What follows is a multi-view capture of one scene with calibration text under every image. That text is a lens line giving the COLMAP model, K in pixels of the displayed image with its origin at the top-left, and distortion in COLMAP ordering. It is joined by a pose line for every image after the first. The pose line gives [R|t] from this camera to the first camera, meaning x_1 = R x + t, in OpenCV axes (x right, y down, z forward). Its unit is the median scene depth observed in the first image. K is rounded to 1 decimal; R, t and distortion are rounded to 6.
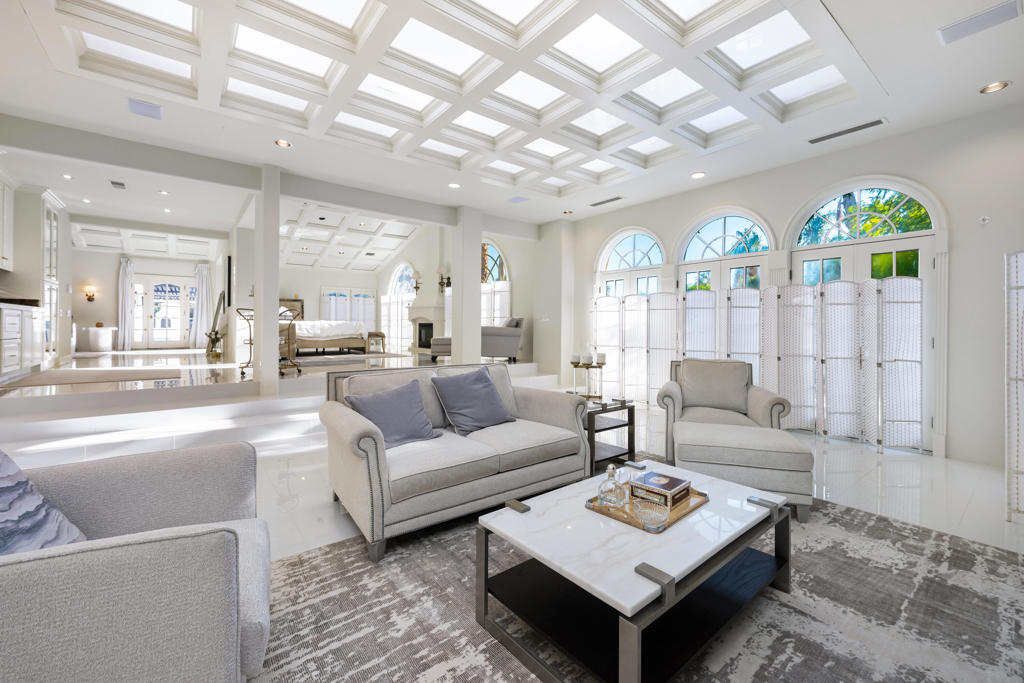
lens RADIAL K [[427.6, 0, 513.1], [0, 427.6, 329.5], [0, 0, 1]] dist [-0.000521, 0.000066]
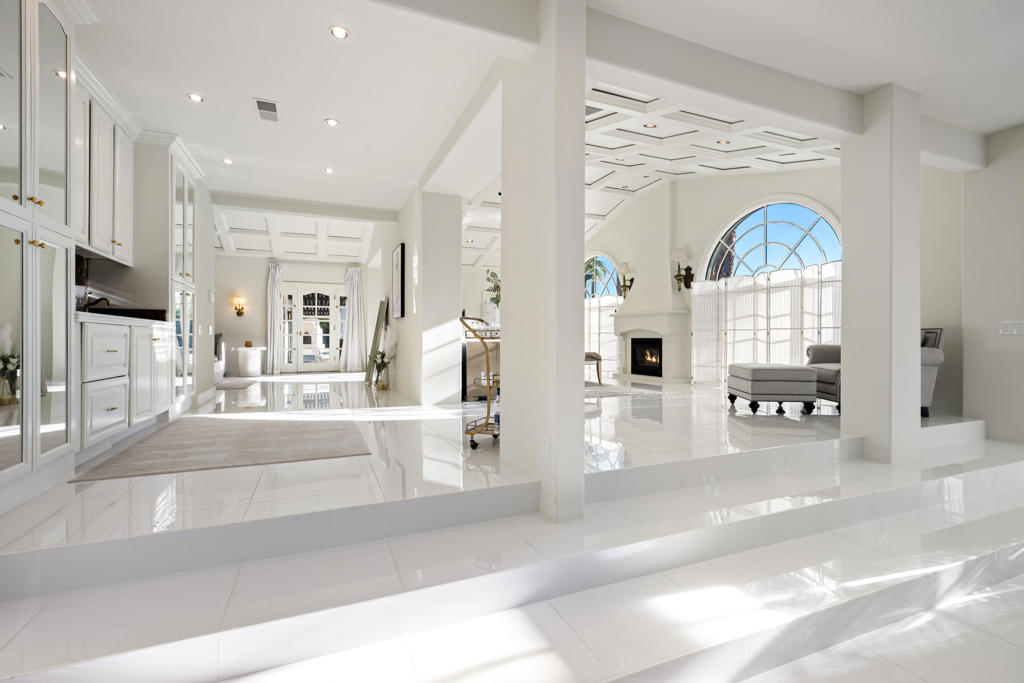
lens RADIAL K [[472.6, 0, 512.0], [0, 472.6, 341.5], [0, 0, 1]] dist [0.000767, -0.000063]
pose [[0.964711, -0.007471, -0.263205, -0.244067], [0.006770, 0.999971, -0.003570, -0.009487], [0.263224, 0.001663, 0.964733, 0.261453]]
